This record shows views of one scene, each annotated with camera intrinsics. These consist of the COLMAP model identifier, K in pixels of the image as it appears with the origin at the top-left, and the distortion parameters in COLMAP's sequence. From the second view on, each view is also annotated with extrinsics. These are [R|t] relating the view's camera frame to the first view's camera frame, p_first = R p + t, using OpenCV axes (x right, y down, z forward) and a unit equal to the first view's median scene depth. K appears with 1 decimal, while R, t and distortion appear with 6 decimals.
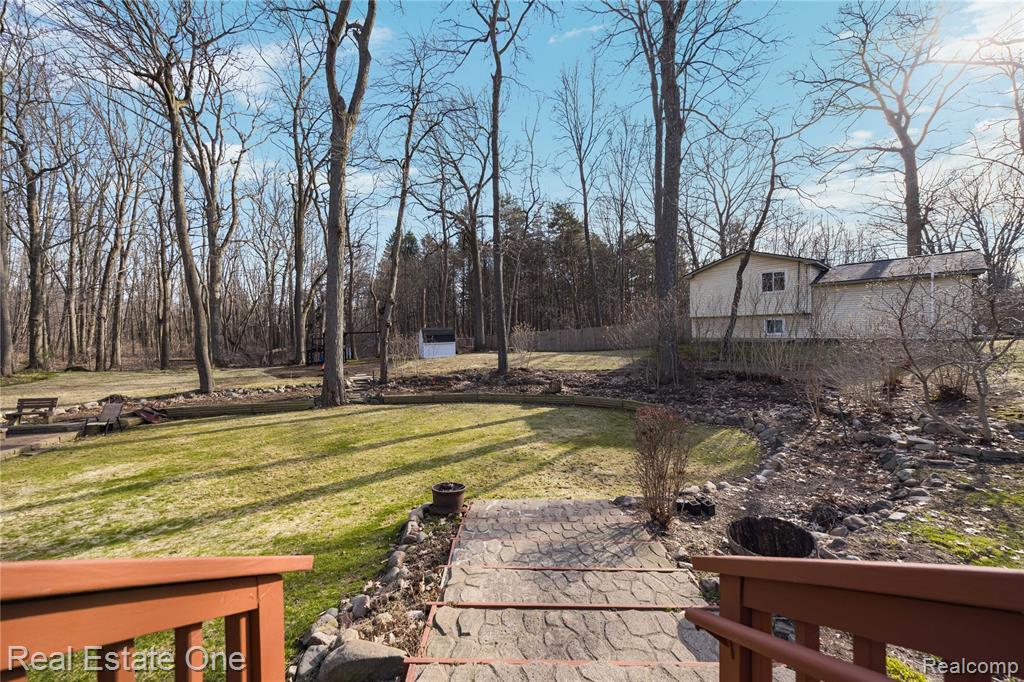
lens RADIAL K [[338.1, 0, 505.4], [0, 338.1, 341.5], [0, 0, 1]] dist [-0.006383, -0.000029]
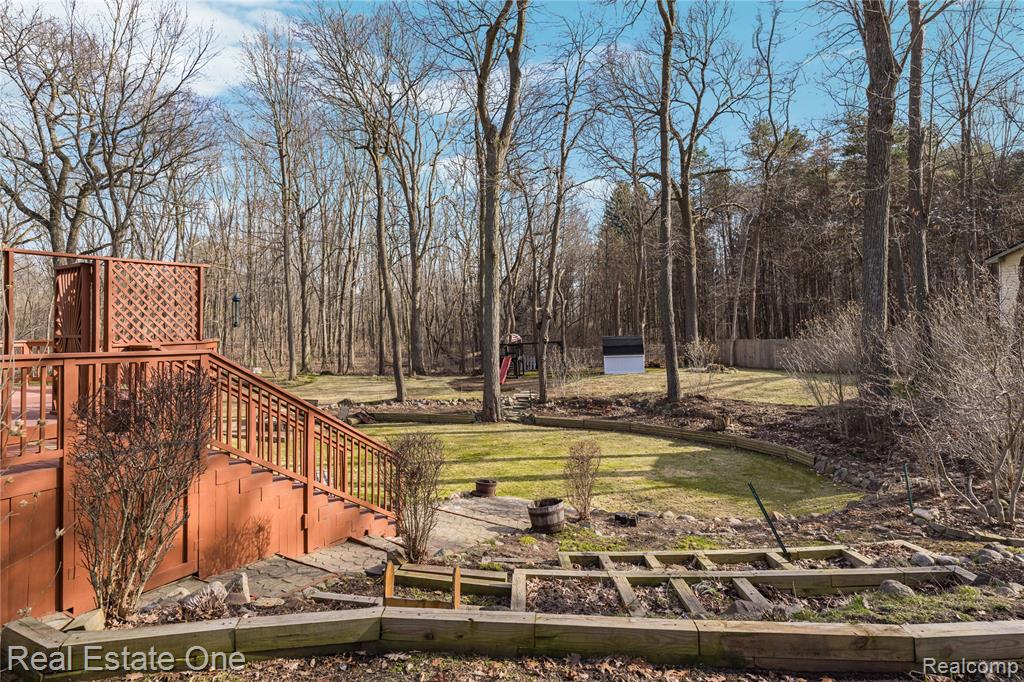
lens RADIAL K [[554.3, 0, 515.4], [0, 554.3, 328.5], [0, 0, 1]] dist [0.001399, 0.001068]
pose [[0.836961, -0.003705, -0.547251, 0.444623], [0.004893, 0.999988, 0.000714, -0.089393], [0.547241, -0.003275, 0.836969, -0.349089]]
